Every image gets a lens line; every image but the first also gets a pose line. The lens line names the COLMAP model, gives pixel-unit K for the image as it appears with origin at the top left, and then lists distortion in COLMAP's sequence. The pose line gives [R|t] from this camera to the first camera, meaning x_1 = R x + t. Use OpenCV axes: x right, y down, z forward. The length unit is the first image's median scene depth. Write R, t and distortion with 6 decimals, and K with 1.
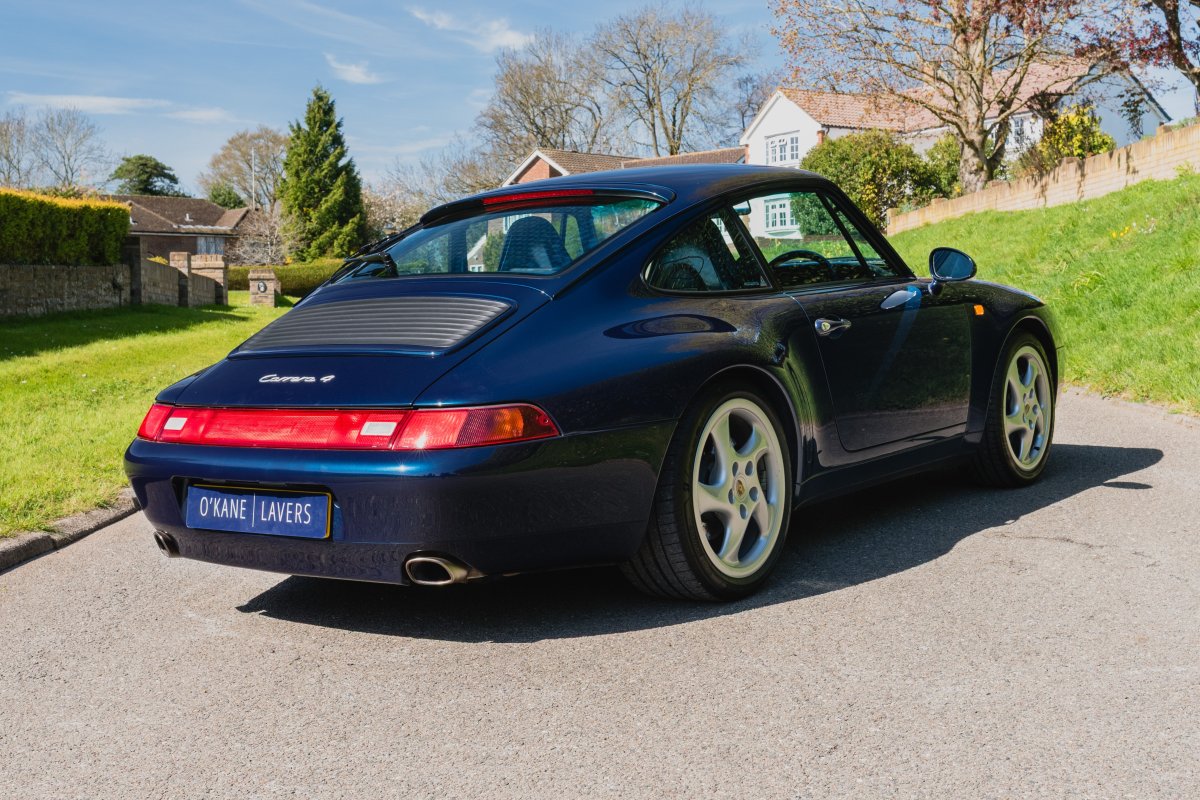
lens RADIAL K [[1657.4, 0, 600.0], [0, 1657.4, 400.0], [0, 0, 1]] dist [0.004533, 0.015055]
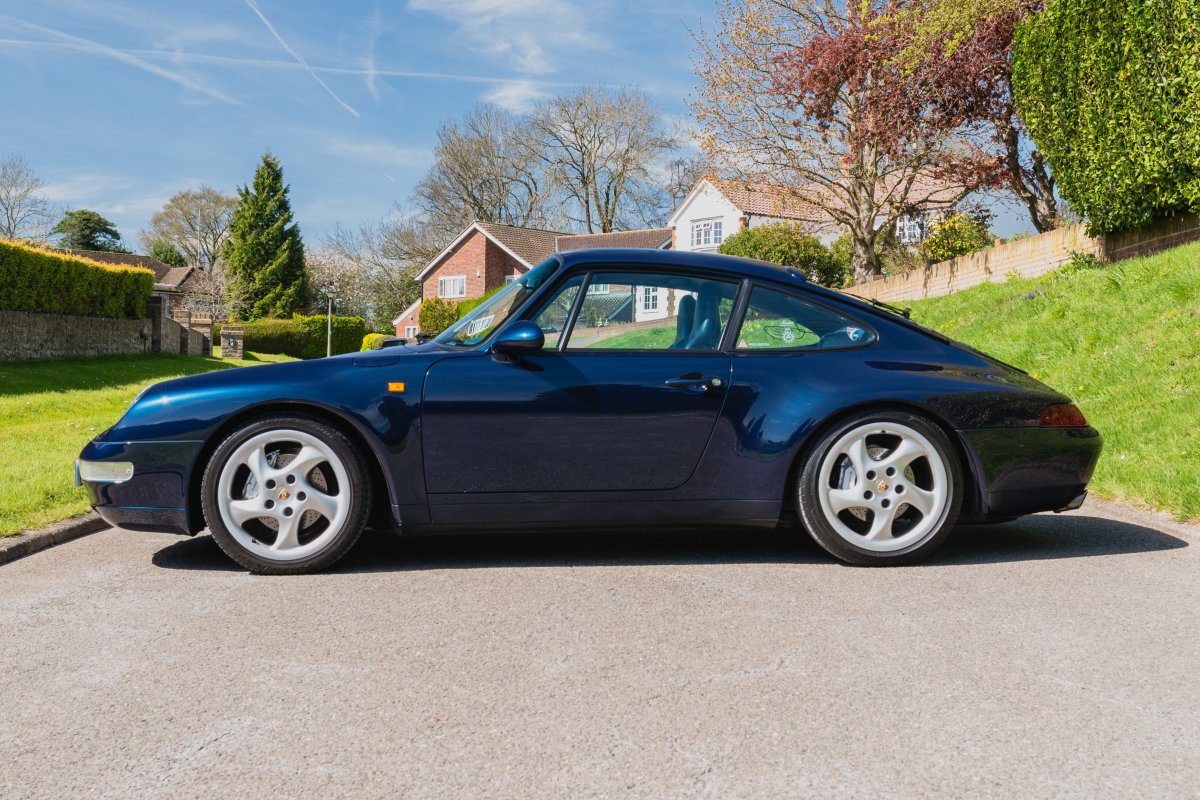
lens RADIAL K [[1755.6, 0, 621.9], [0, 1755.6, 415.5], [0, 0, 1]] dist [0.006597, 0.009292]
pose [[0.997824, 0.035919, 0.055299, -0.002458], [-0.033872, 0.998722, -0.037522, 0.009058], [-0.056576, 0.035567, 0.997765, -0.107246]]
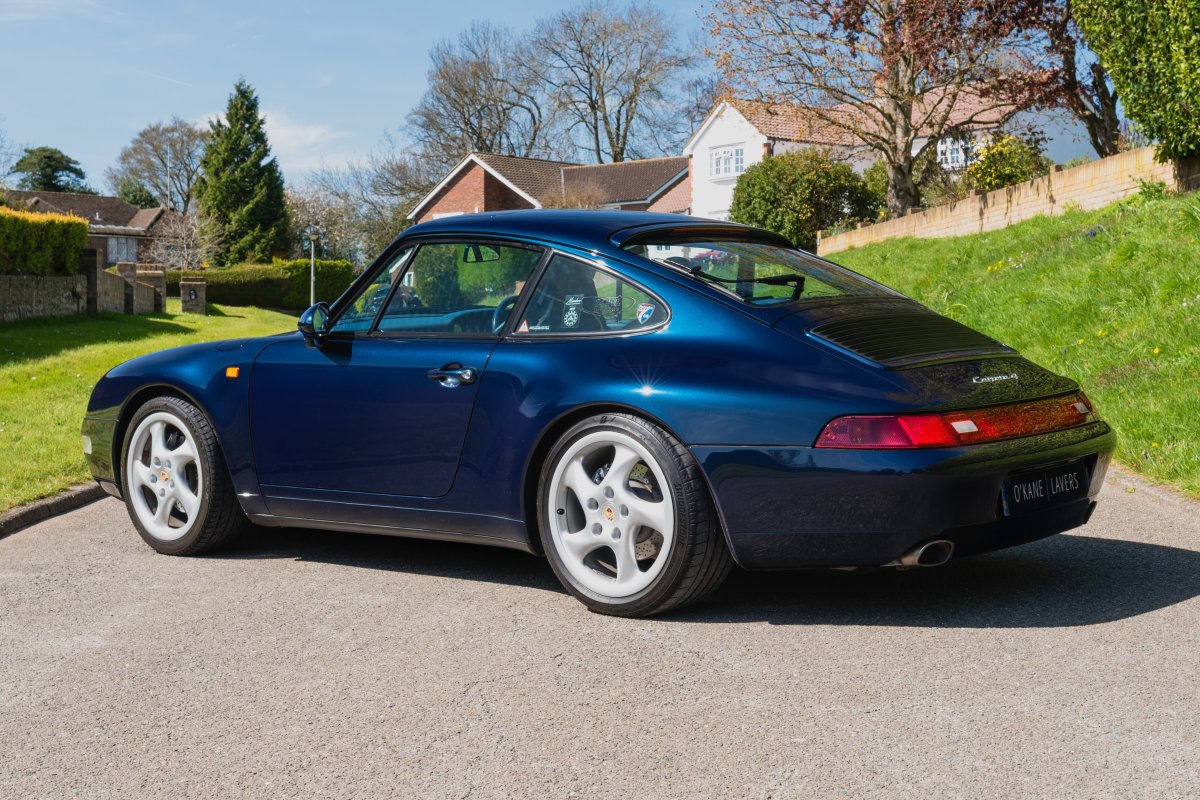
lens RADIAL K [[1882.4, 0, 612.9], [0, 1882.4, 428.2], [0, 0, 1]] dist [0.009615, 0.015568]
pose [[0.999066, 0.018779, 0.038918, 0.003827], [-0.018833, 0.999822, 0.001032, 0.003440], [-0.038892, -0.001764, 0.999242, -0.080346]]
